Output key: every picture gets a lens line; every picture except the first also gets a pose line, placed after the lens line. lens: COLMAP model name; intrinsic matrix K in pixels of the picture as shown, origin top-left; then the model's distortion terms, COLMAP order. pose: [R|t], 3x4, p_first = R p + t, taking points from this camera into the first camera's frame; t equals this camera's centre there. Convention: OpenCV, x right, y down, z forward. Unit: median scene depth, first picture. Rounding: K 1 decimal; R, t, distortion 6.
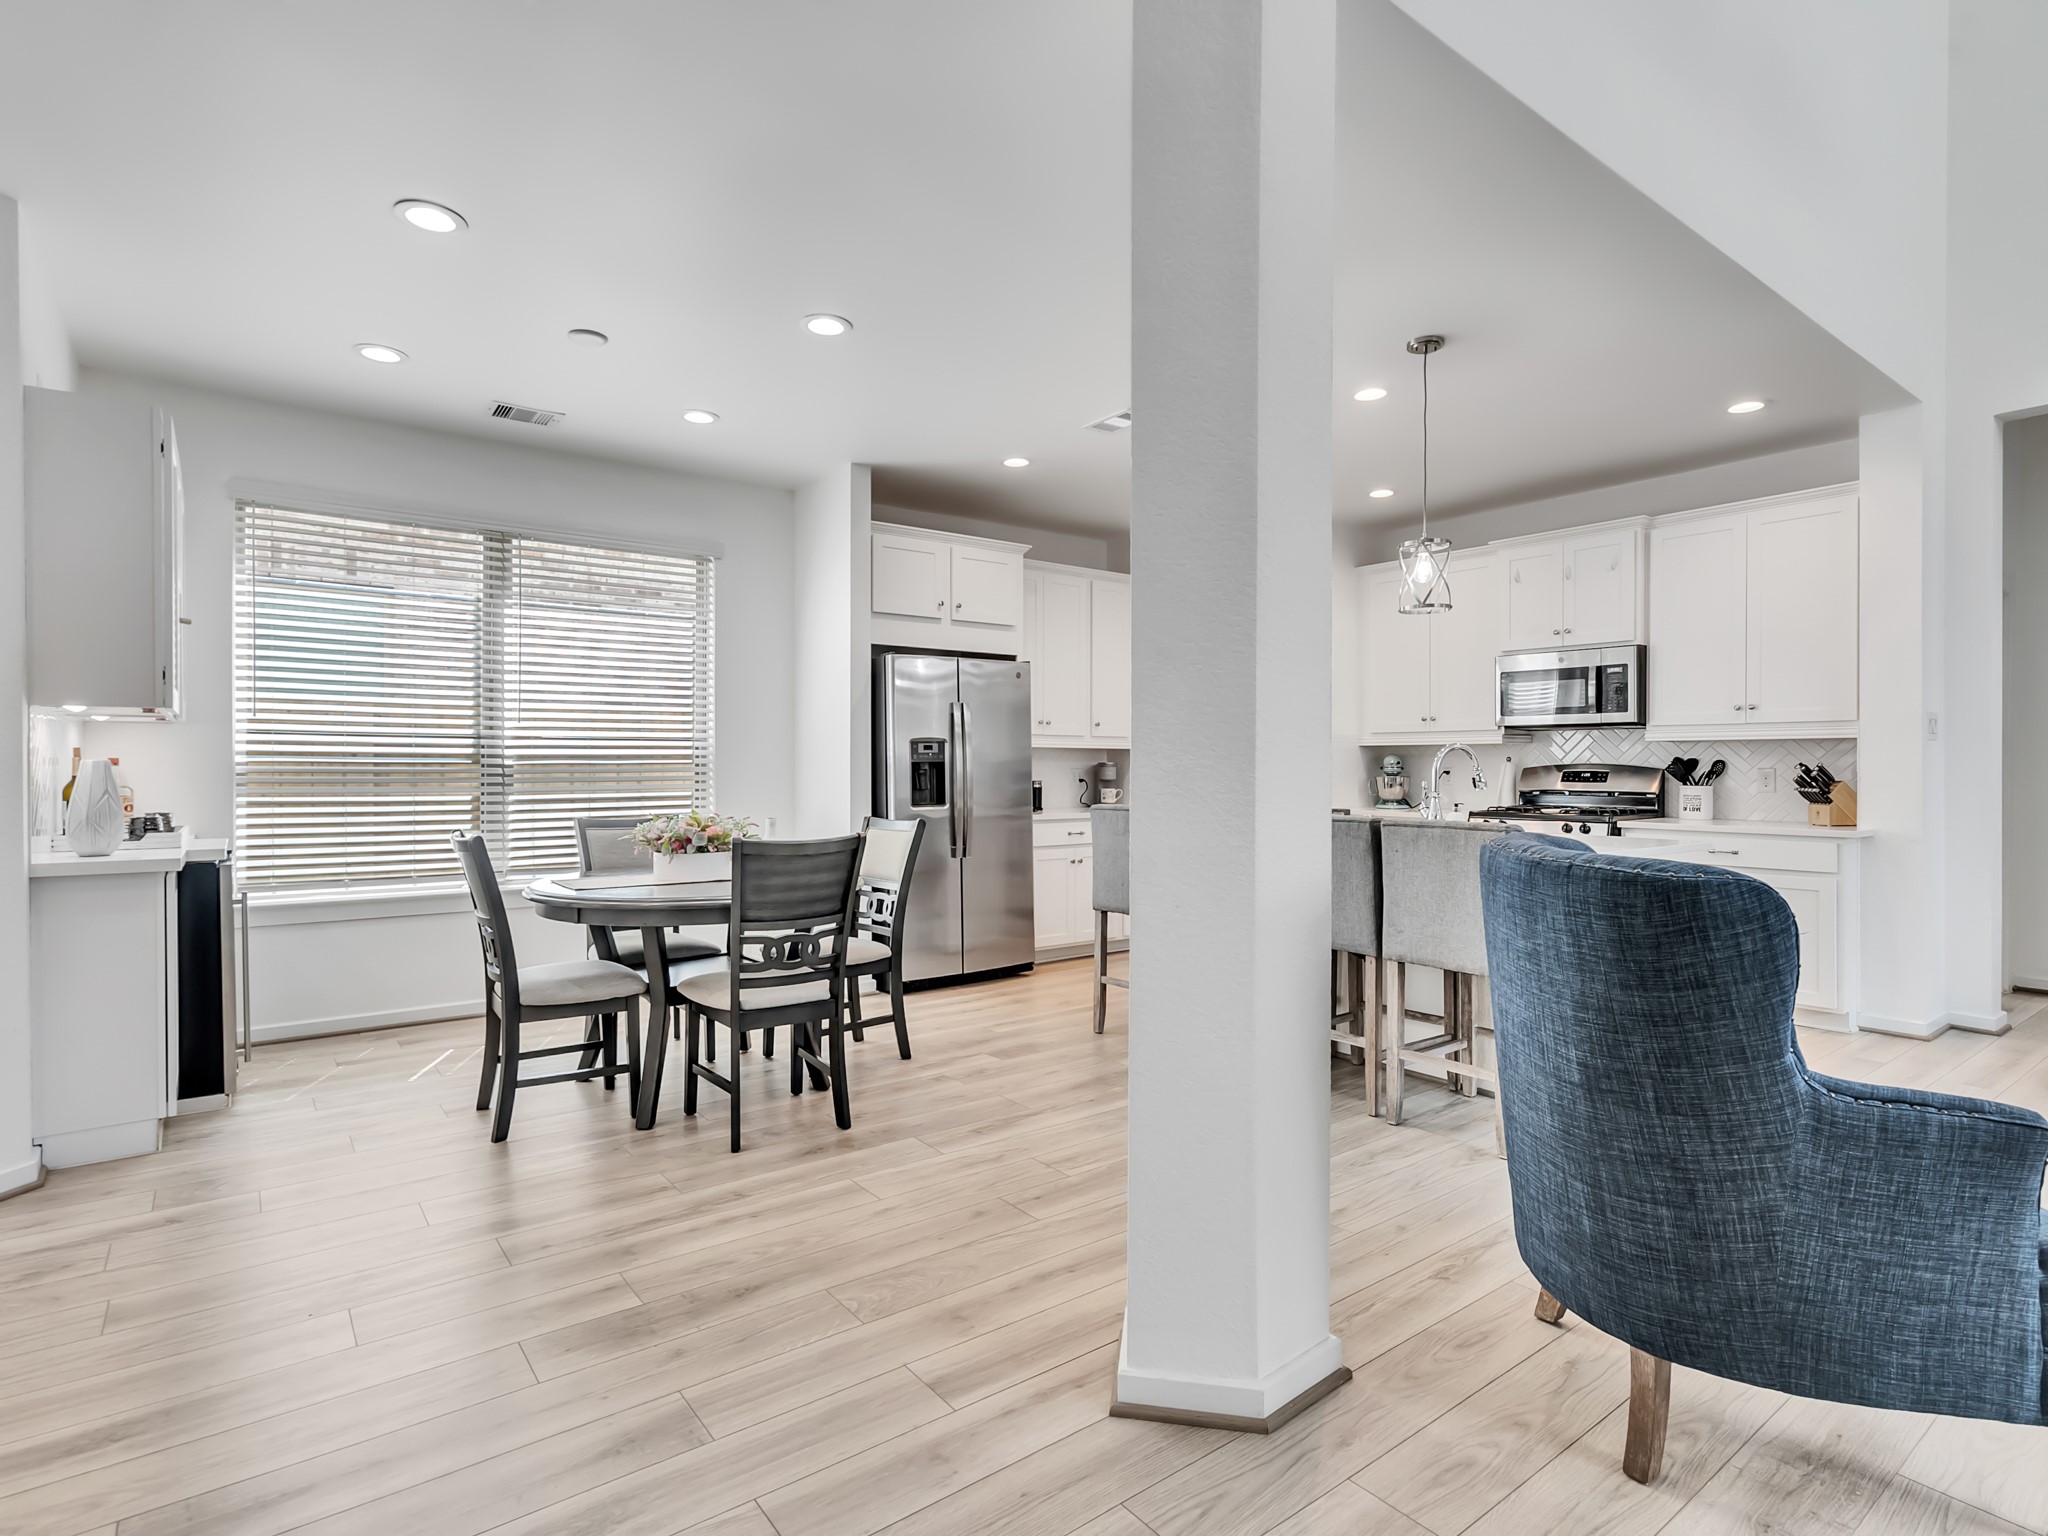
lens RADIAL K [[1047.1, 0, 1007.9], [0, 1047.1, 770.8], [0, 0, 1]] dist [-0.006753, 0.003899]
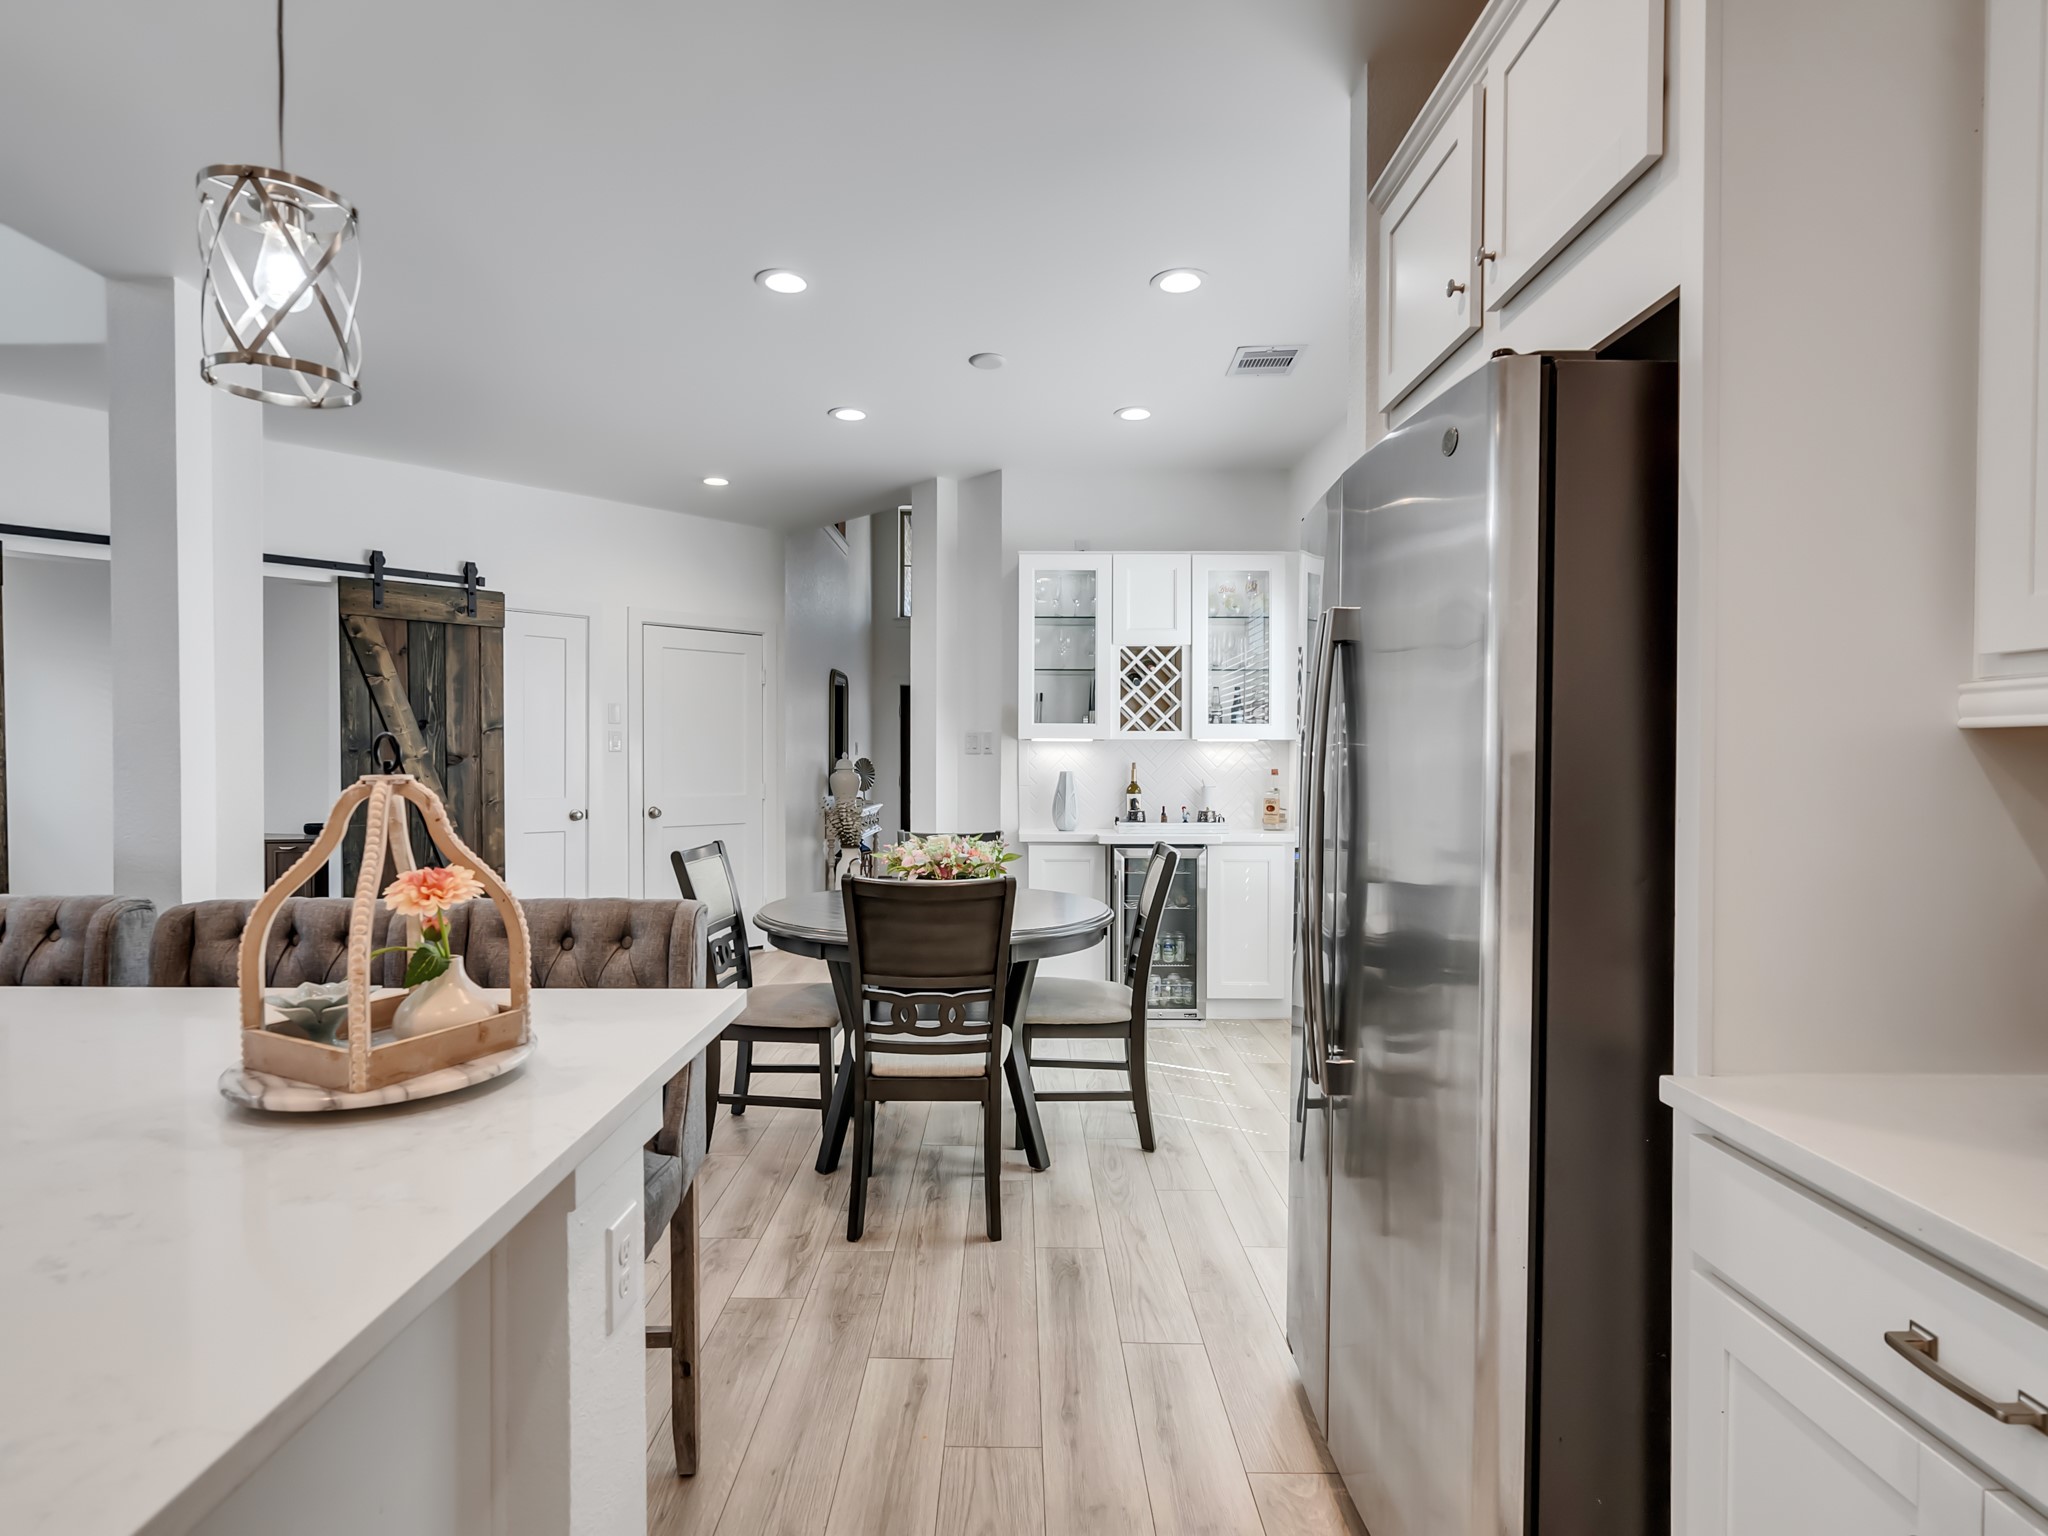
lens RADIAL K [[1047.1, 0, 1007.9], [0, 1047.1, 770.8], [0, 0, 1]] dist [-0.006753, 0.003899]
pose [[-0.606997, 0.004538, -0.794691, 0.284530], [-0.009840, 0.999864, 0.013226, -0.019259], [0.794643, 0.015848, -0.606870, 1.160748]]
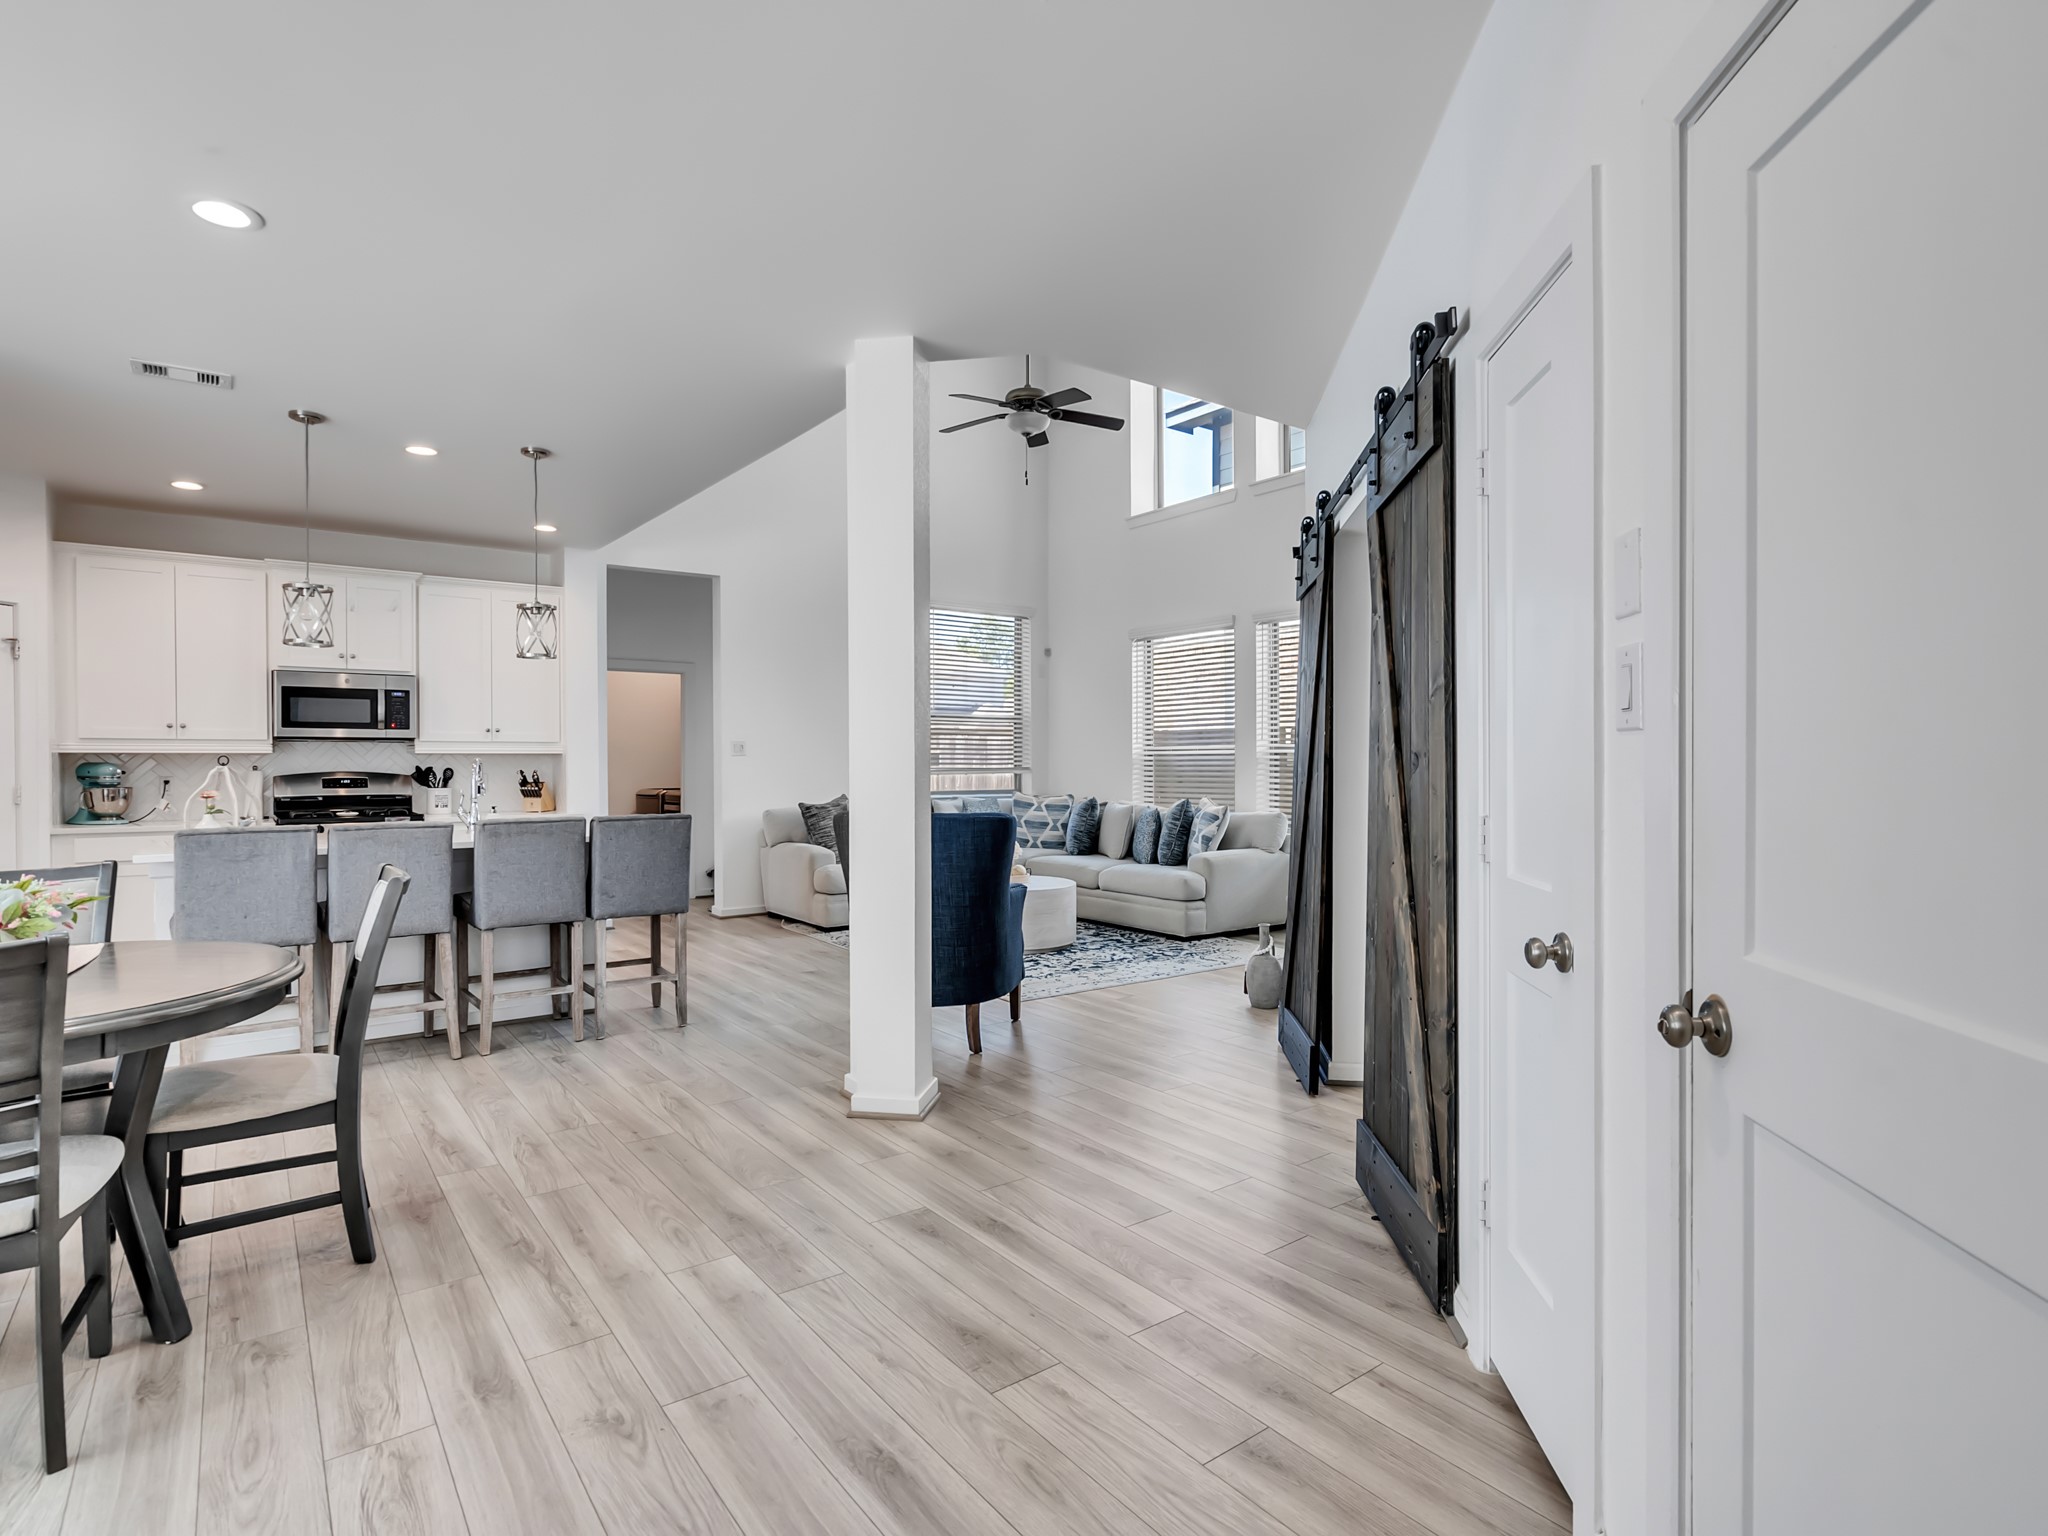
lens RADIAL K [[1047.1, 0, 1007.9], [0, 1047.1, 770.8], [0, 0, 1]] dist [-0.006753, 0.003899]
pose [[0.007947, -0.010614, 0.999912, -0.645687], [0.008326, 0.999910, 0.010548, -0.015517], [-0.999934, 0.008241, 0.008034, 0.293318]]
